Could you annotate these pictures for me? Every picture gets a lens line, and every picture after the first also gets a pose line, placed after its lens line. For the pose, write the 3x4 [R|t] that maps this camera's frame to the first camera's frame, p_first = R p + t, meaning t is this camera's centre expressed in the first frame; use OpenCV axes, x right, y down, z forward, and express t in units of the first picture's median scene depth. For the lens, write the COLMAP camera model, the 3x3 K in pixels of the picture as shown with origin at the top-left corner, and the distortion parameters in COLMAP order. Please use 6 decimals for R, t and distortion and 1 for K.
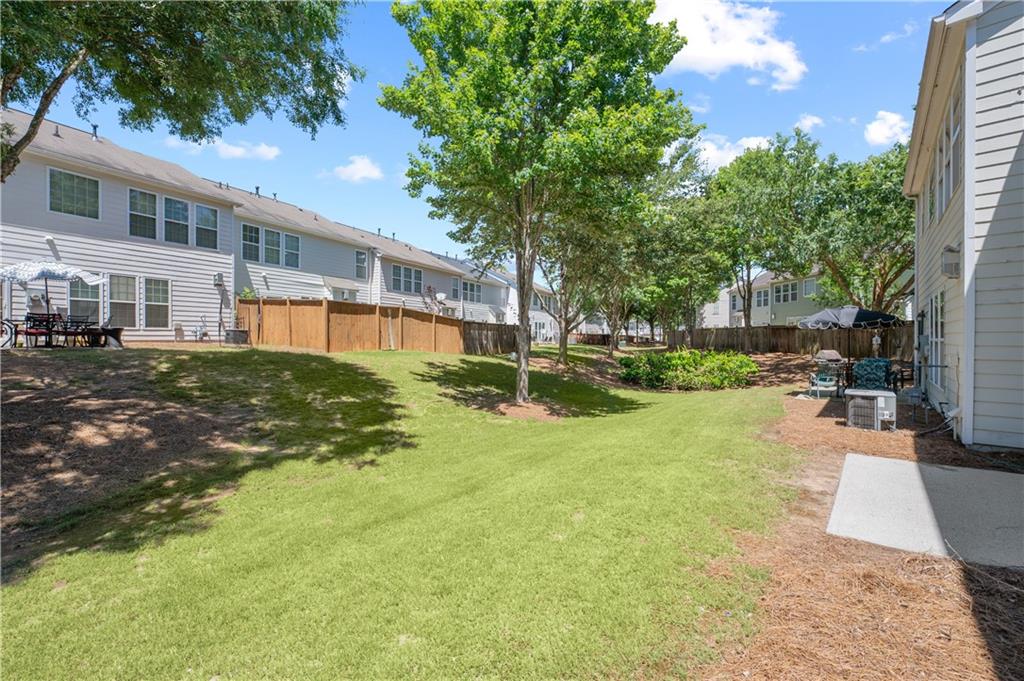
lens RADIAL K [[414.4, 0, 516.3], [0, 414.4, 341.7], [0, 0, 1]] dist [0.018431, 0.000044]
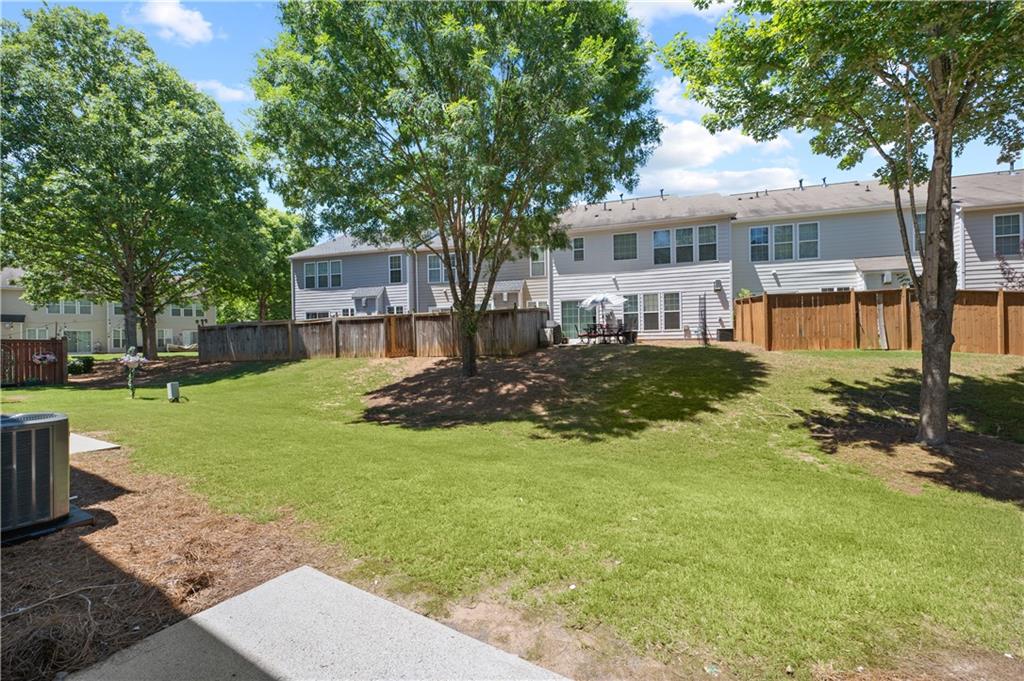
lens RADIAL K [[414.4, 0, 516.3], [0, 414.4, 341.7], [0, 0, 1]] dist [0.018431, 0.000044]
pose [[0.189158, 0.000930, -0.981946, 0.308345], [0.007066, 0.999972, 0.002308, -0.000526], [0.981921, -0.007375, 0.189146, 0.236179]]
